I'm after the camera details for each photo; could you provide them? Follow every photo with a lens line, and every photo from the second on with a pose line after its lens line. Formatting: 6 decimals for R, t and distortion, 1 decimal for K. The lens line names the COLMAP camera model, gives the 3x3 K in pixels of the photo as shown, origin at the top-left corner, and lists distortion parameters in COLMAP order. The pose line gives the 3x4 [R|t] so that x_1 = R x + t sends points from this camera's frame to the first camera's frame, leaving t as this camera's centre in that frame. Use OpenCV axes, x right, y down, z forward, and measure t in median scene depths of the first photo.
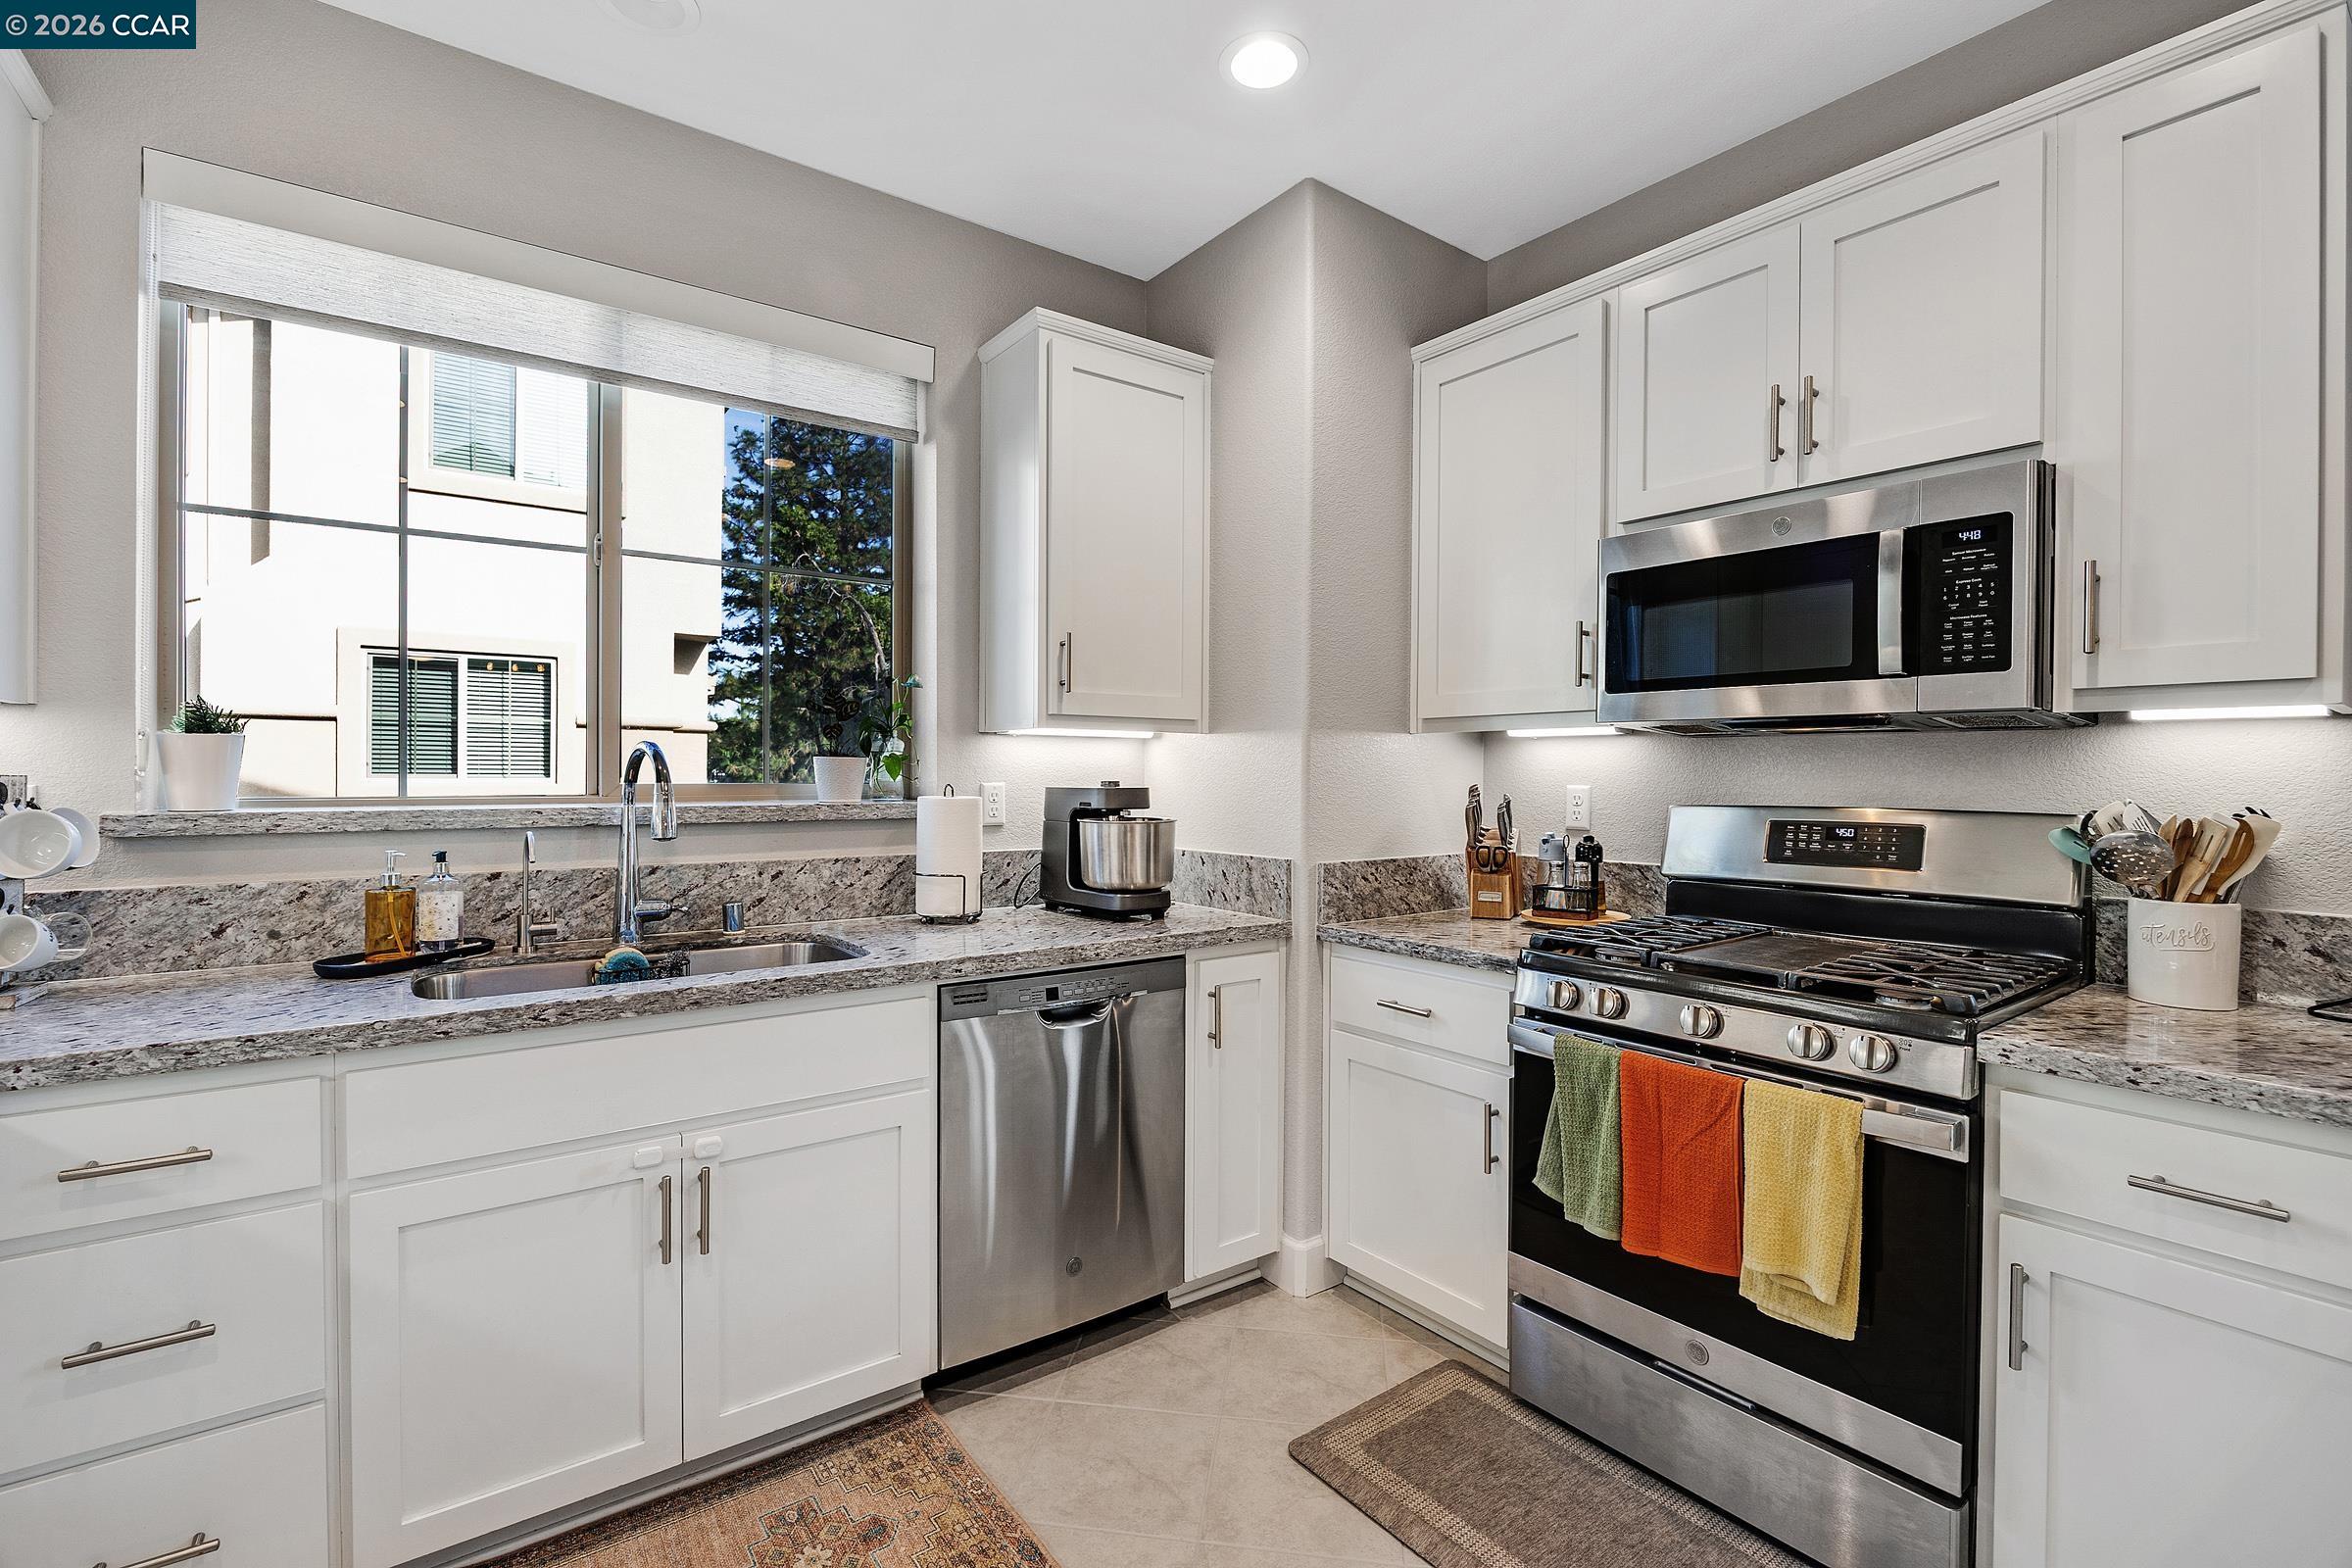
lens RADIAL K [[1035.6, 0, 1176.0], [0, 1035.6, 784.0], [0, 0, 1]] dist [-0.013659, 0.000364]
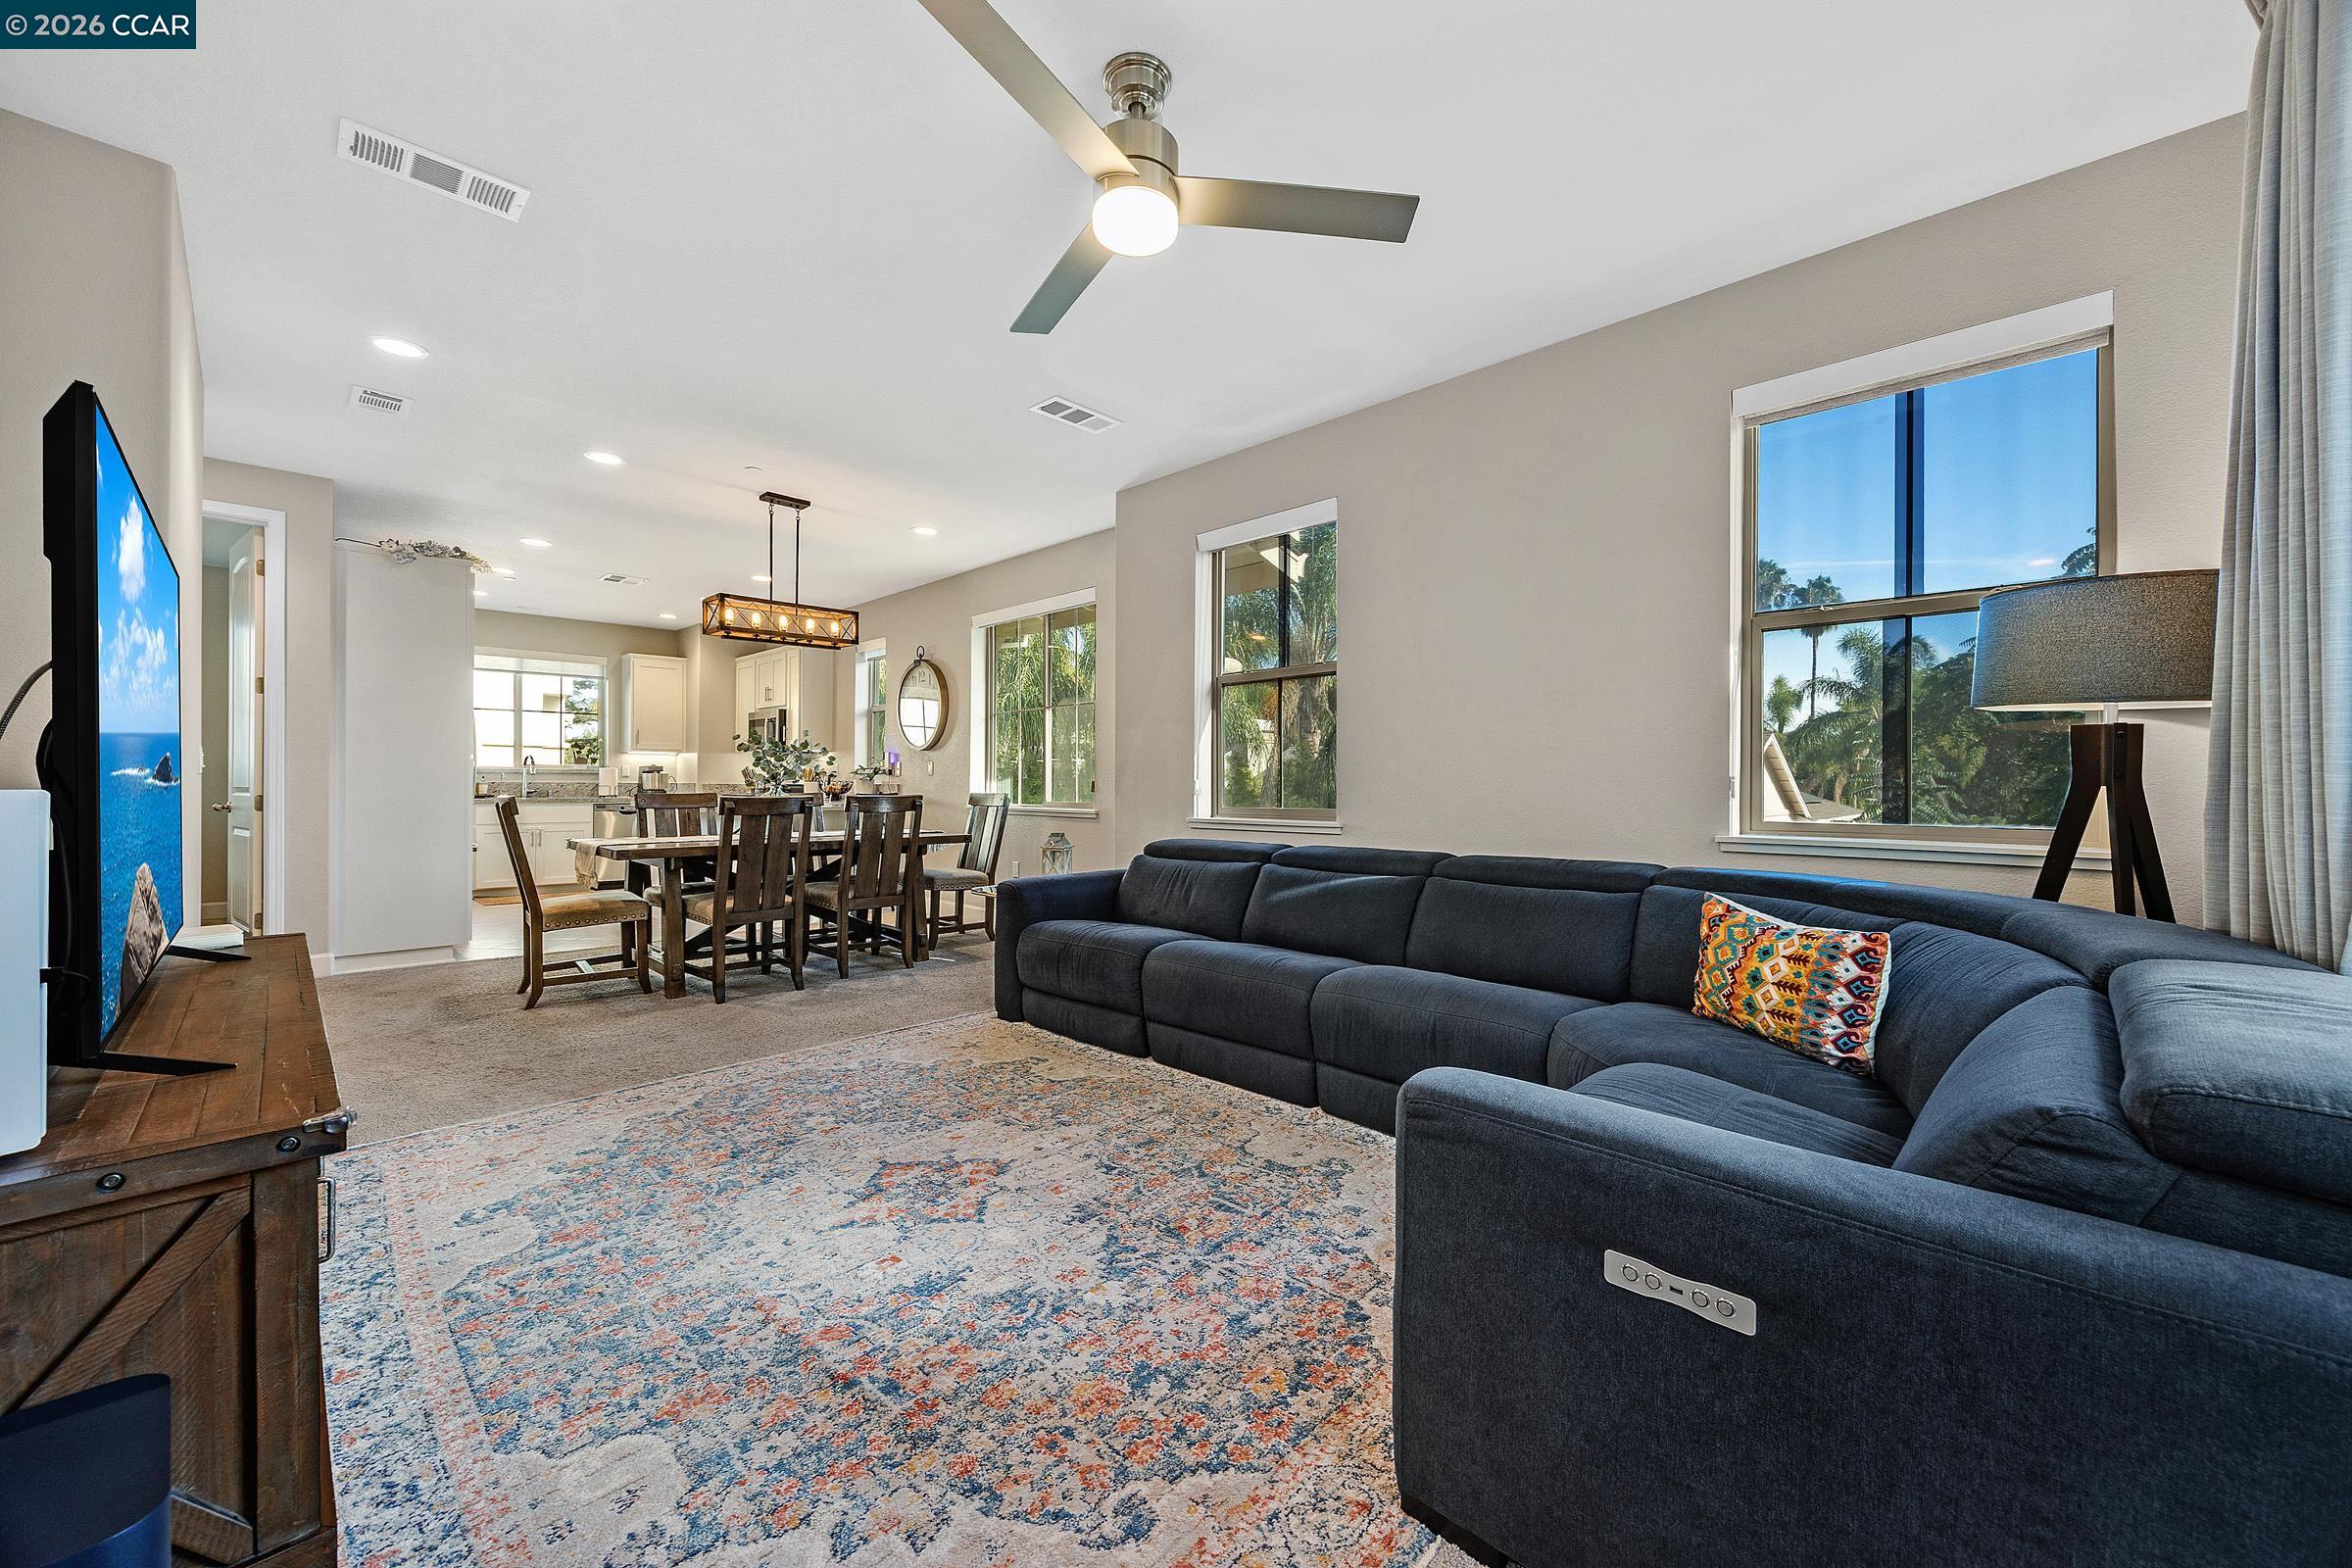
lens RADIAL K [[899.1, 0, 1178.2], [0, 899.1, 784.0], [0, 0, 1]] dist [-0.001596, 0.000314]
pose [[0.987593, -0.003166, 0.157000, 1.703743], [0.004408, 0.999962, -0.007561, 0.131708], [-0.156971, 0.008160, 0.987570, -3.383938]]
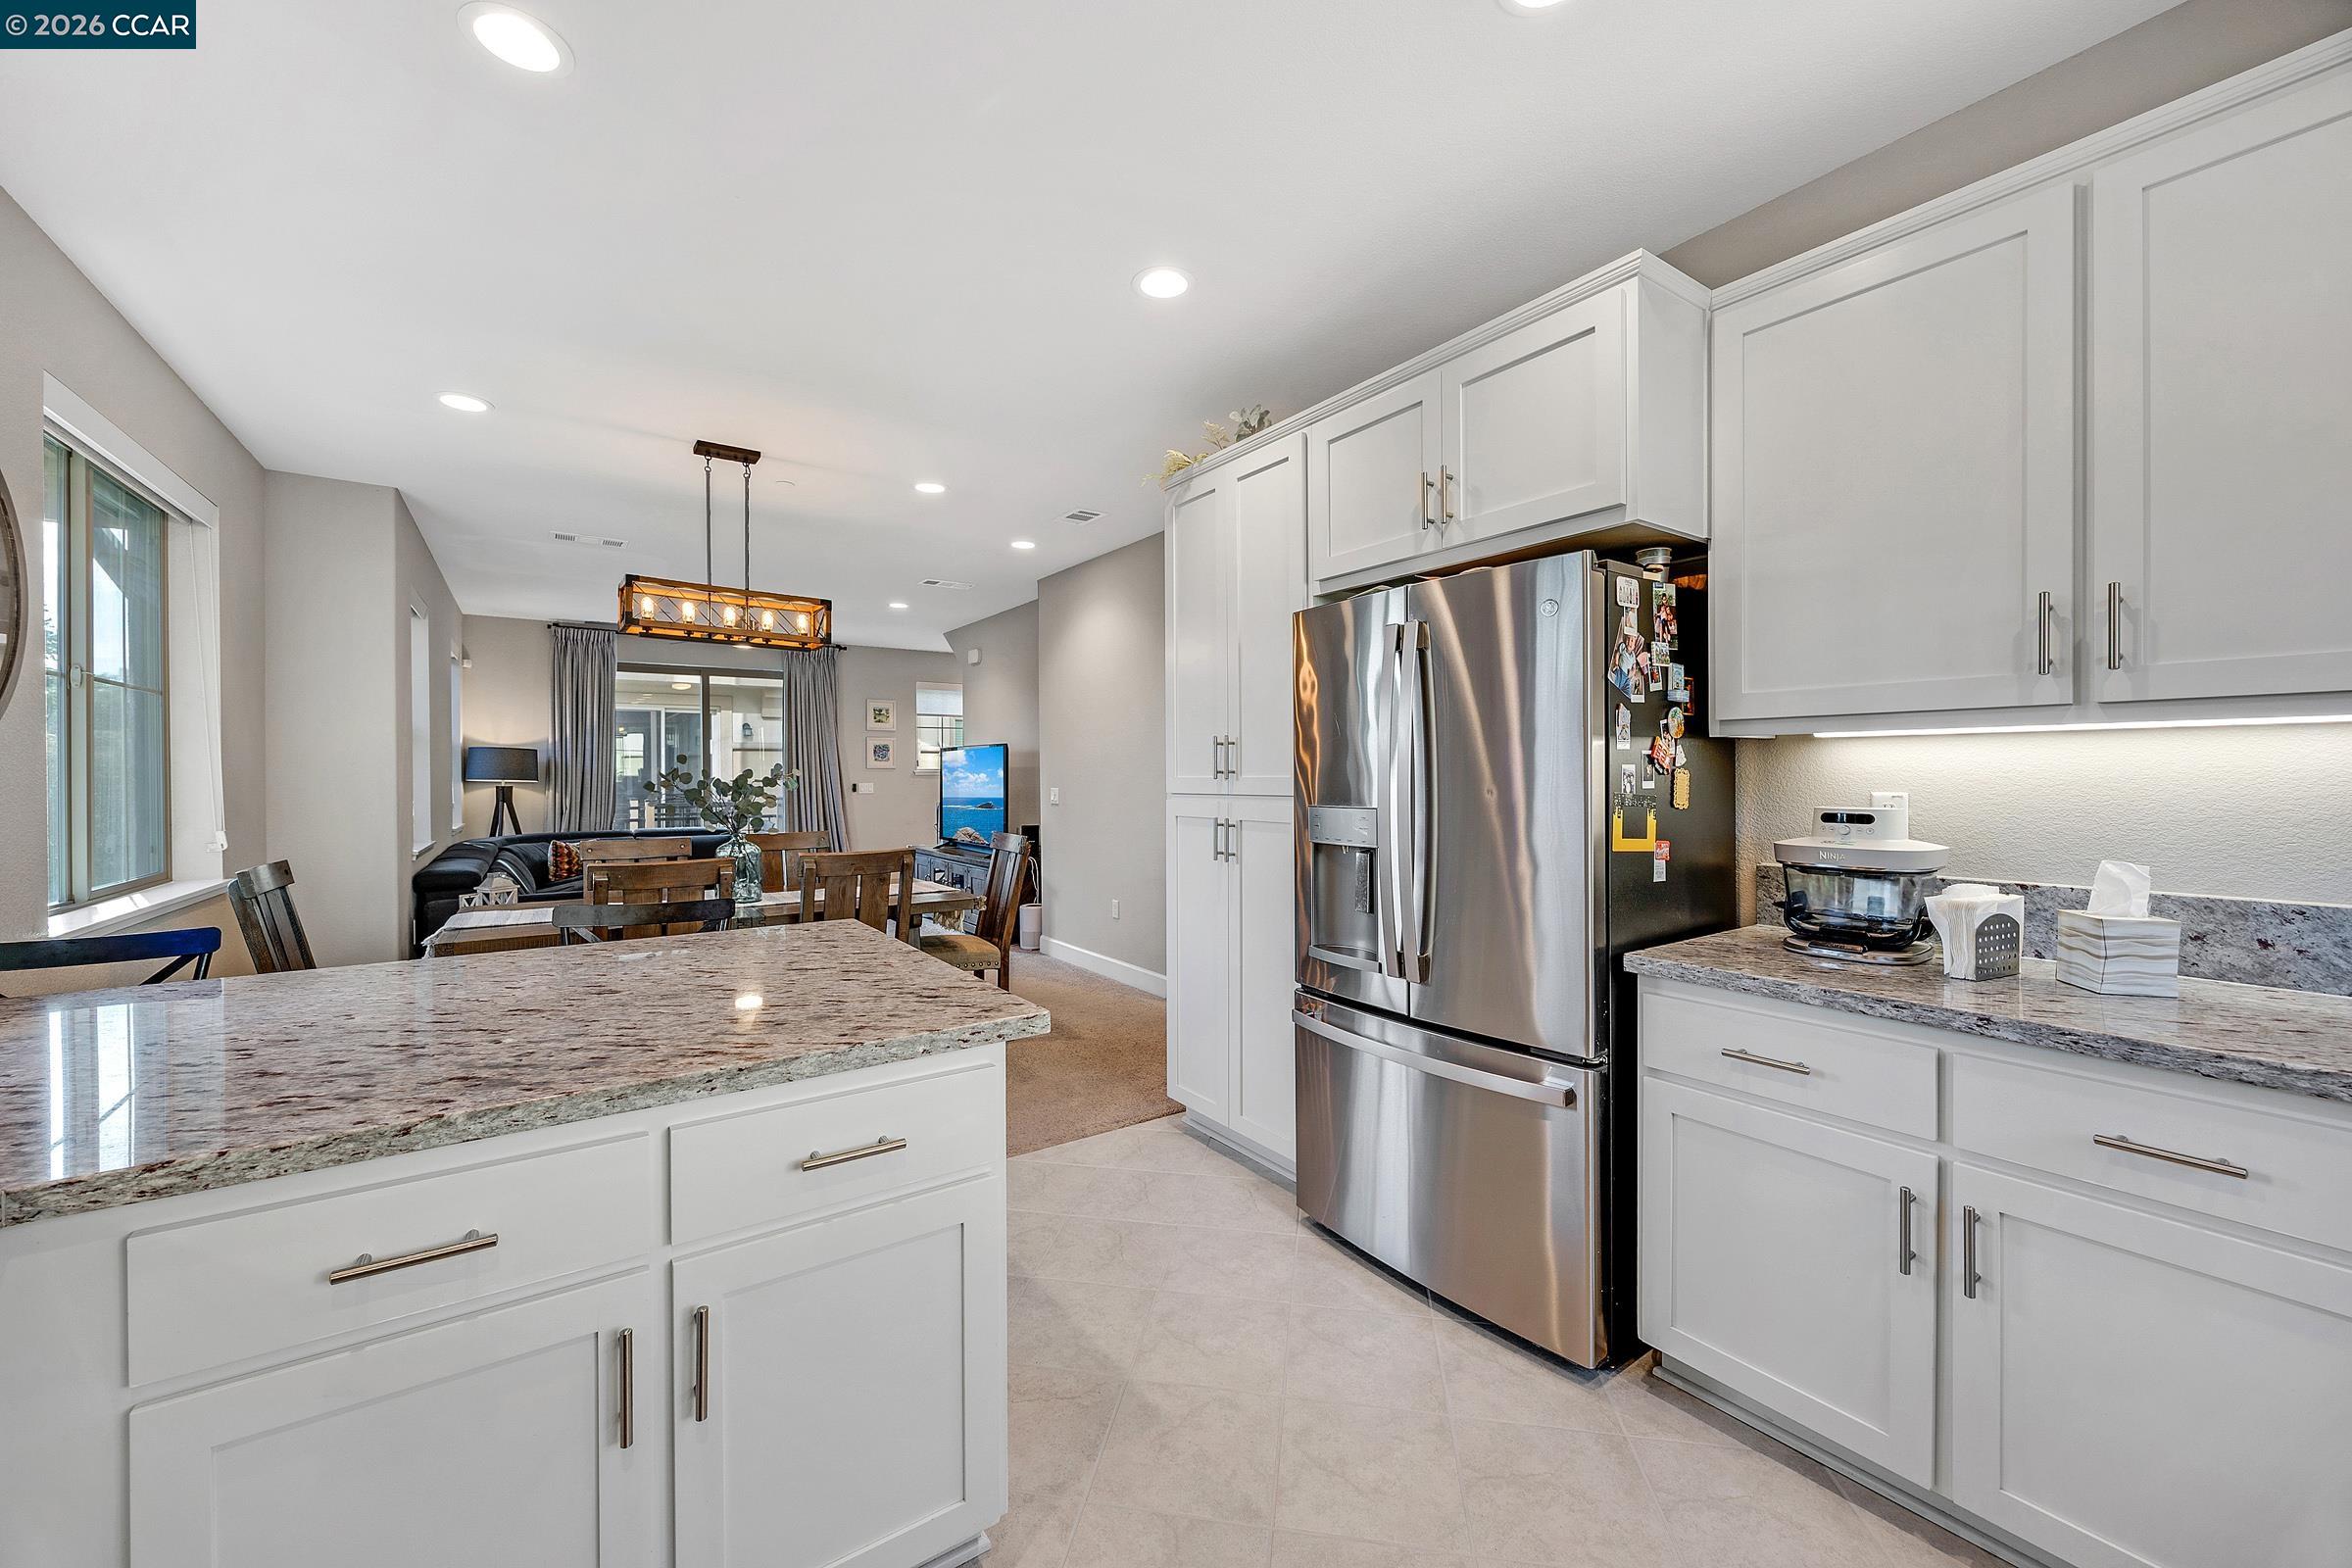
lens RADIAL K [[900.9, 0, 1169.9], [0, 900.9, 782.8], [0, 0, 1]] dist [0.000302, 0.000080]
pose [[-0.999457, -0.002614, 0.032850, 0.132055], [-0.002021, 0.999835, 0.018058, -0.017439], [-0.032892, 0.017982, -0.999297, 0.839380]]
